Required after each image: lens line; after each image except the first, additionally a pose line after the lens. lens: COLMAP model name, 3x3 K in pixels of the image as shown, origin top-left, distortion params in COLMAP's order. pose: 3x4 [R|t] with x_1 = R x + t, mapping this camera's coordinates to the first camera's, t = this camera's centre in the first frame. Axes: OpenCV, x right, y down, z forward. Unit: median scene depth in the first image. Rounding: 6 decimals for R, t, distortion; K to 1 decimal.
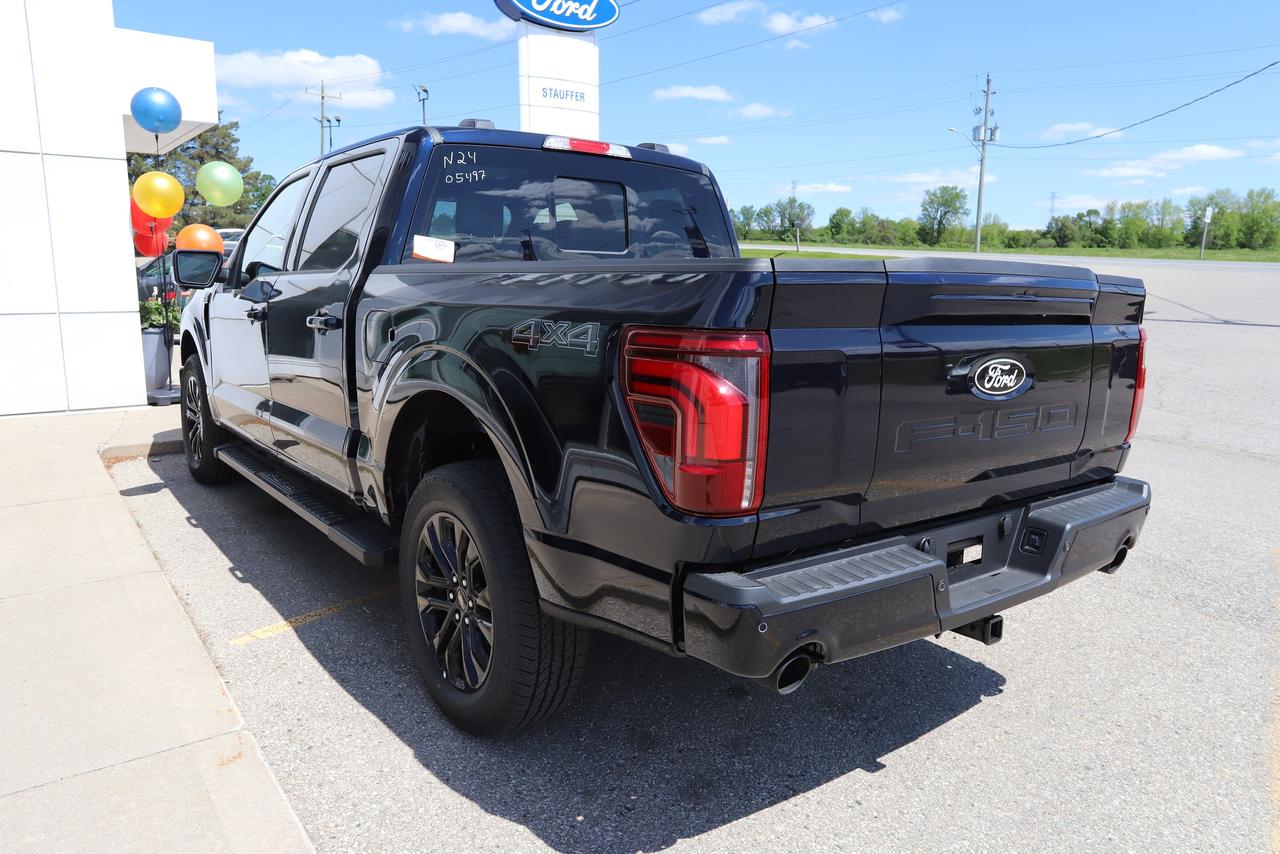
lens RADIAL K [[902.1, 0, 640.0], [0, 902.1, 427.0], [0, 0, 1]] dist [-0.004869, 0.003056]
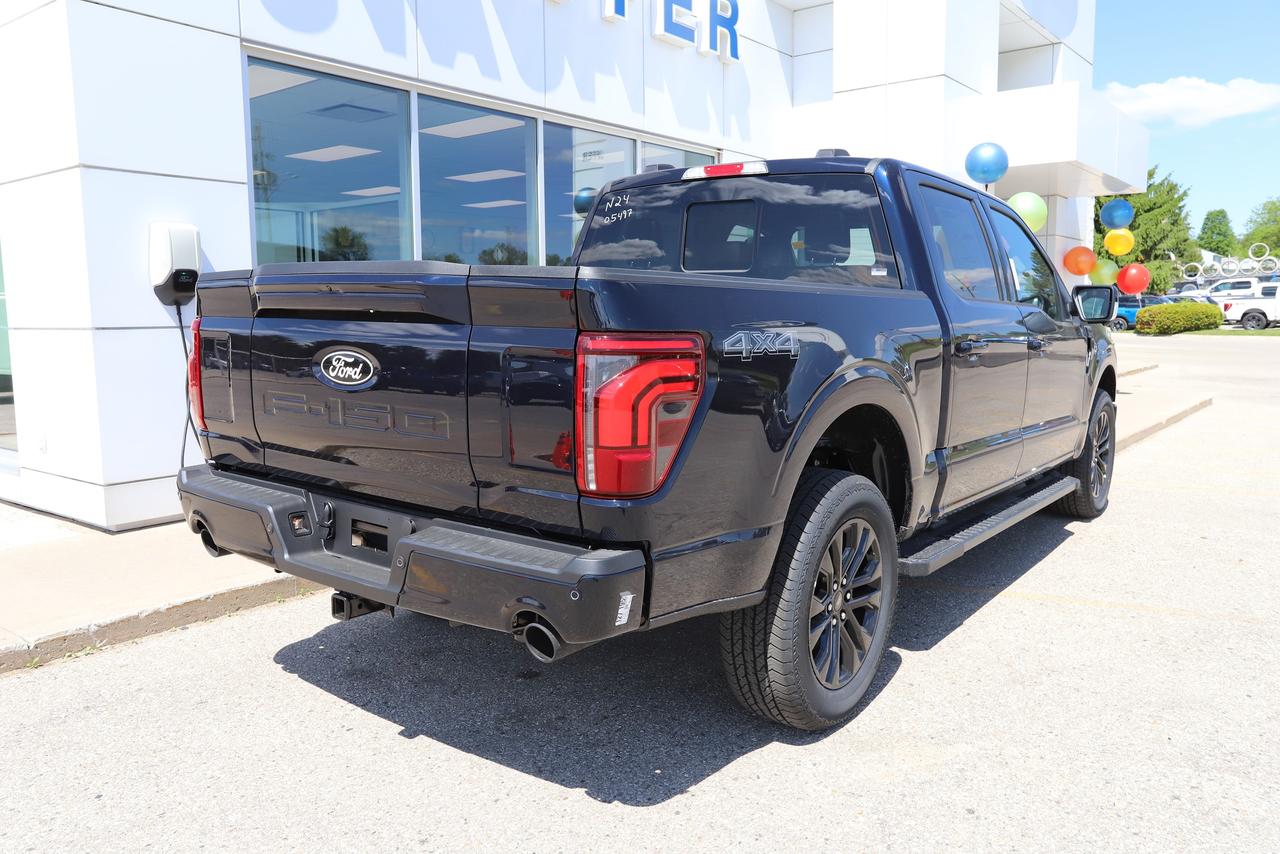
lens RADIAL K [[971.0, 0, 640.0], [0, 971.0, 427.0], [0, 0, 1]] dist [-0.050079, 0.088682]
pose [[0.266397, 0.099138, -0.958752, 1.117868], [-0.161453, 0.985232, 0.057015, -0.075652], [0.950245, 0.139604, 0.278469, 0.708022]]
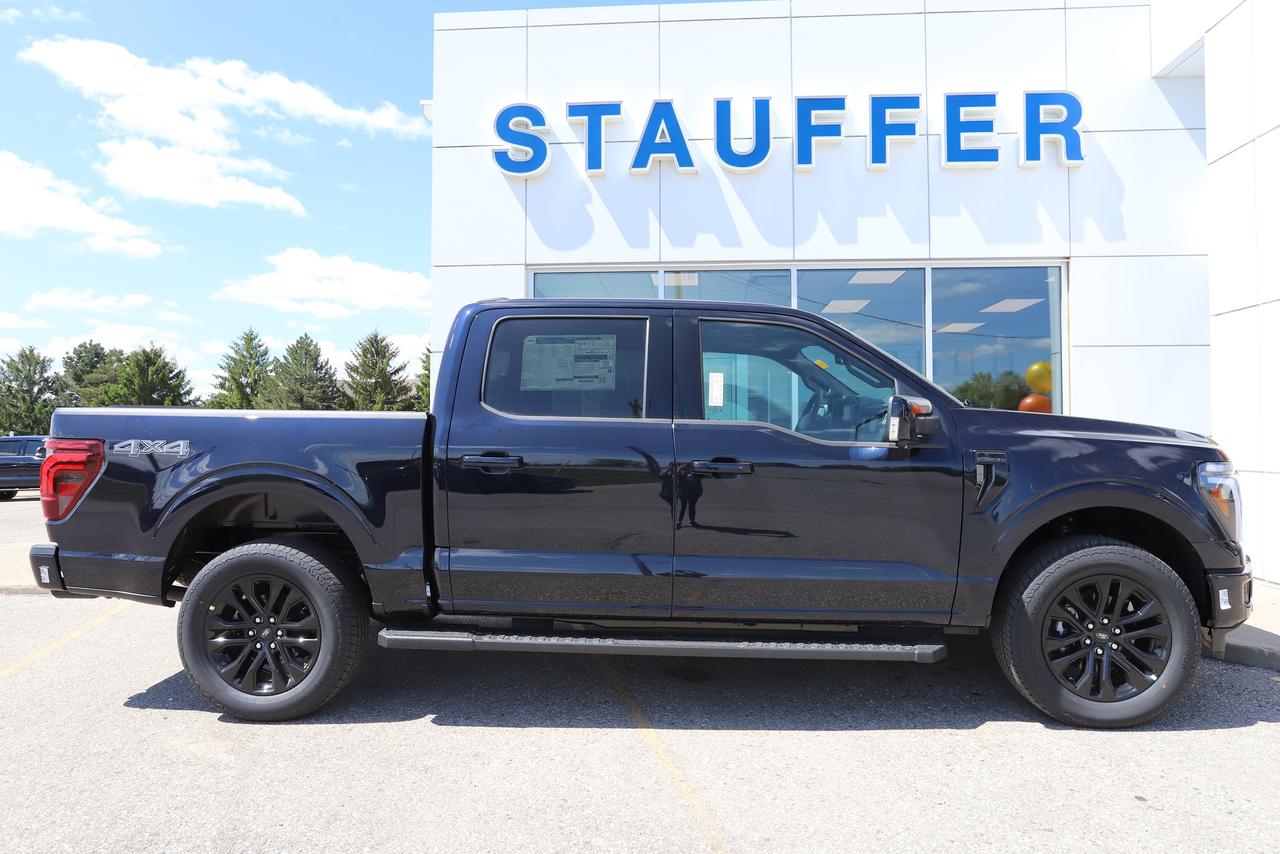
lens RADIAL K [[820.2, 0, 639.2], [0, 820.2, 409.6], [0, 0, 1]] dist [-0.019587, 0.000643]
pose [[-0.652342, -0.033927, -0.757165, 0.812310], [-0.143917, 0.986367, 0.079797, -0.349276], [0.744135, 0.161024, -0.648332, 2.220190]]
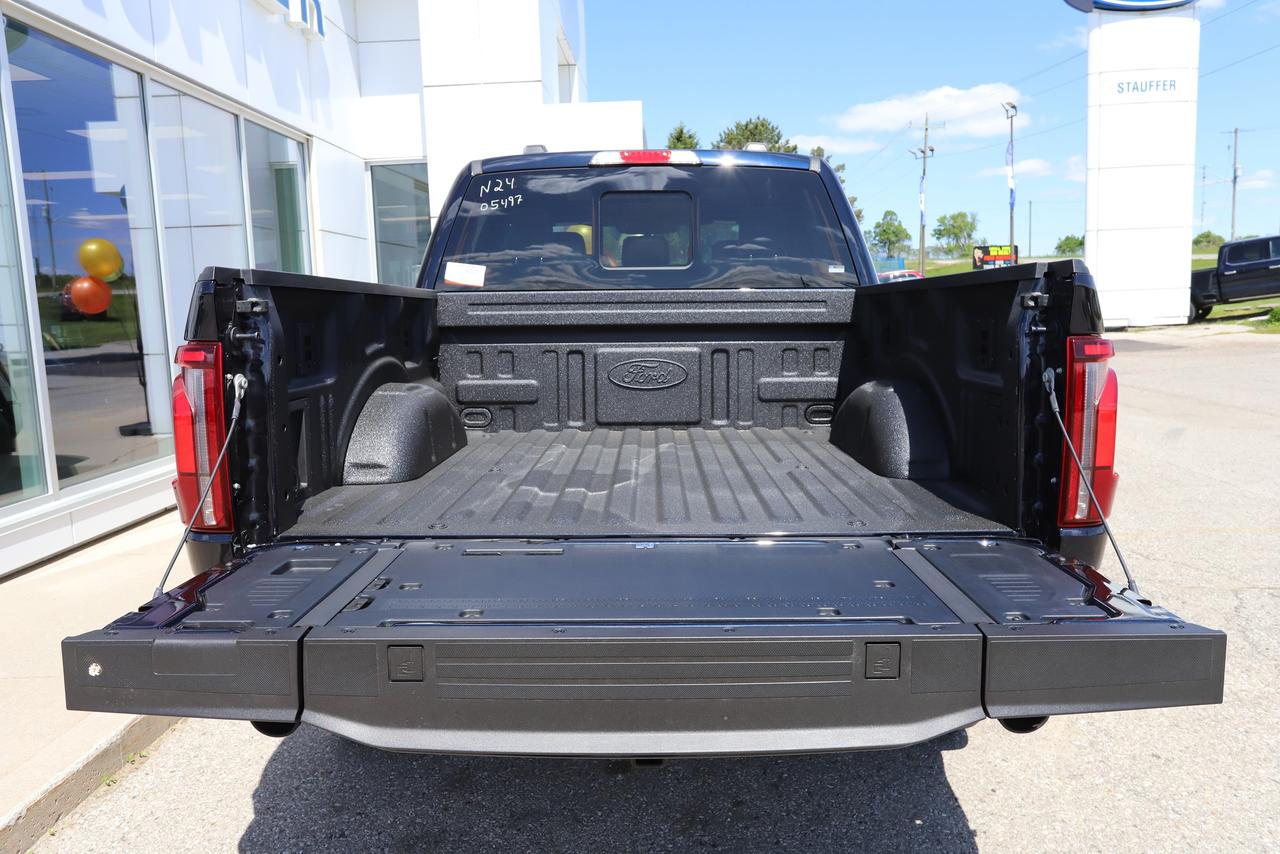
lens RADIAL K [[931.7, 0, 640.0], [0, 931.7, 427.0], [0, 0, 1]] dist [-0.053612, 0.070091]
pose [[0.789921, 0.045826, -0.611494, 0.599499], [-0.069132, 0.997501, -0.014550, -0.017915], [0.609299, 0.053768, 0.791116, 0.274698]]
